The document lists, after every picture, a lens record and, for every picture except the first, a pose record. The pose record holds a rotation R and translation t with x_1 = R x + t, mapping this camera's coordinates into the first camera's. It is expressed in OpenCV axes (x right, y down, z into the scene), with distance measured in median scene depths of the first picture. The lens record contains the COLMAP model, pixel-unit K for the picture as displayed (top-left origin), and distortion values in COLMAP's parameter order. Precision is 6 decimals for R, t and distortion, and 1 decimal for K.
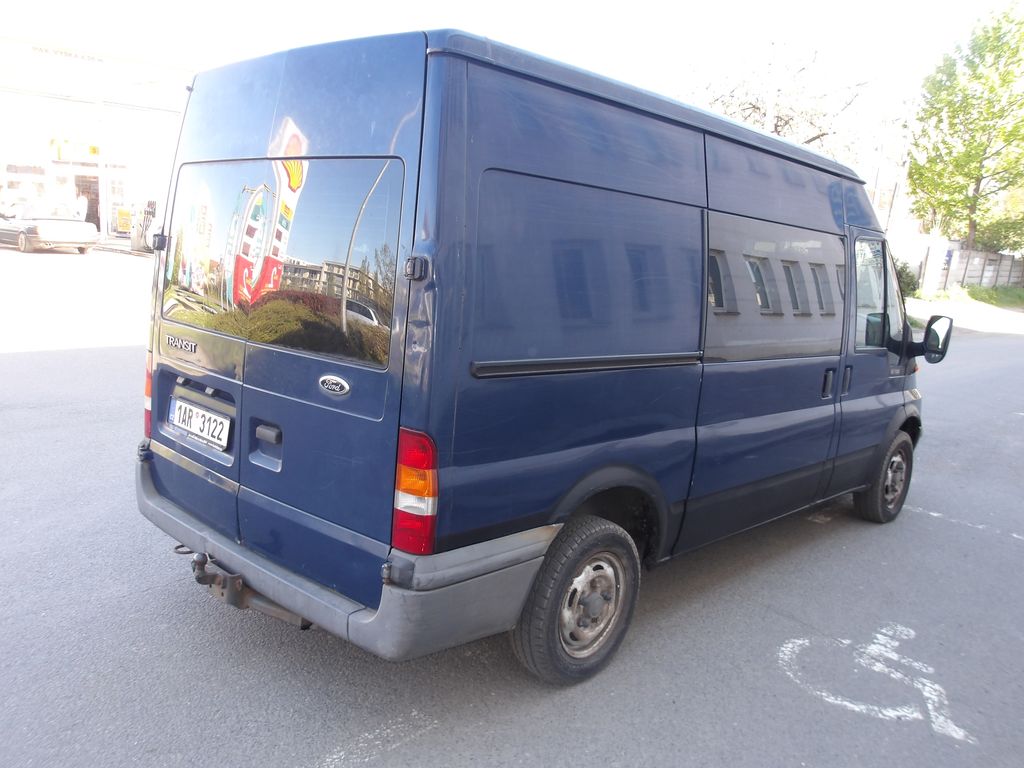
lens RADIAL K [[833.1, 0, 519.4], [0, 833.1, 354.1], [0, 0, 1]] dist [0.058692, -0.013139]
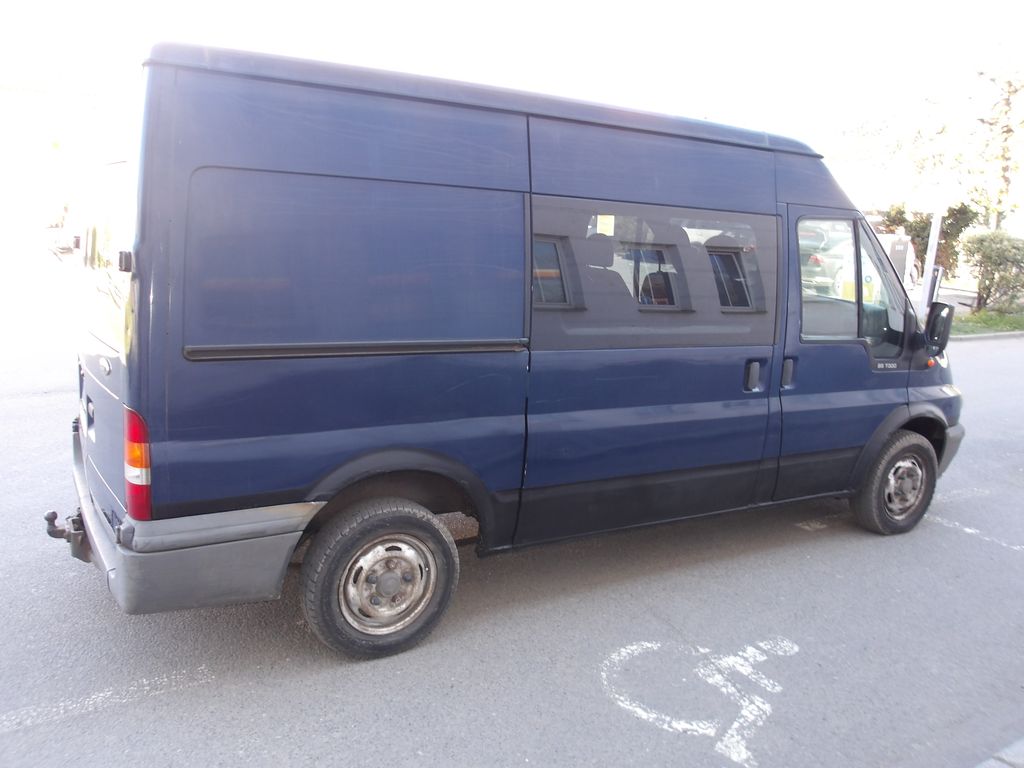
lens RADIAL K [[817.3, 0, 507.3], [0, 817.3, 354.1], [0, 0, 1]] dist [0.050374, -0.012501]
pose [[0.958387, 0.005623, -0.285416, 0.494704], [-0.004941, 0.999983, 0.003108, 0.012660], [0.285428, -0.001569, 0.958399, 0.074569]]
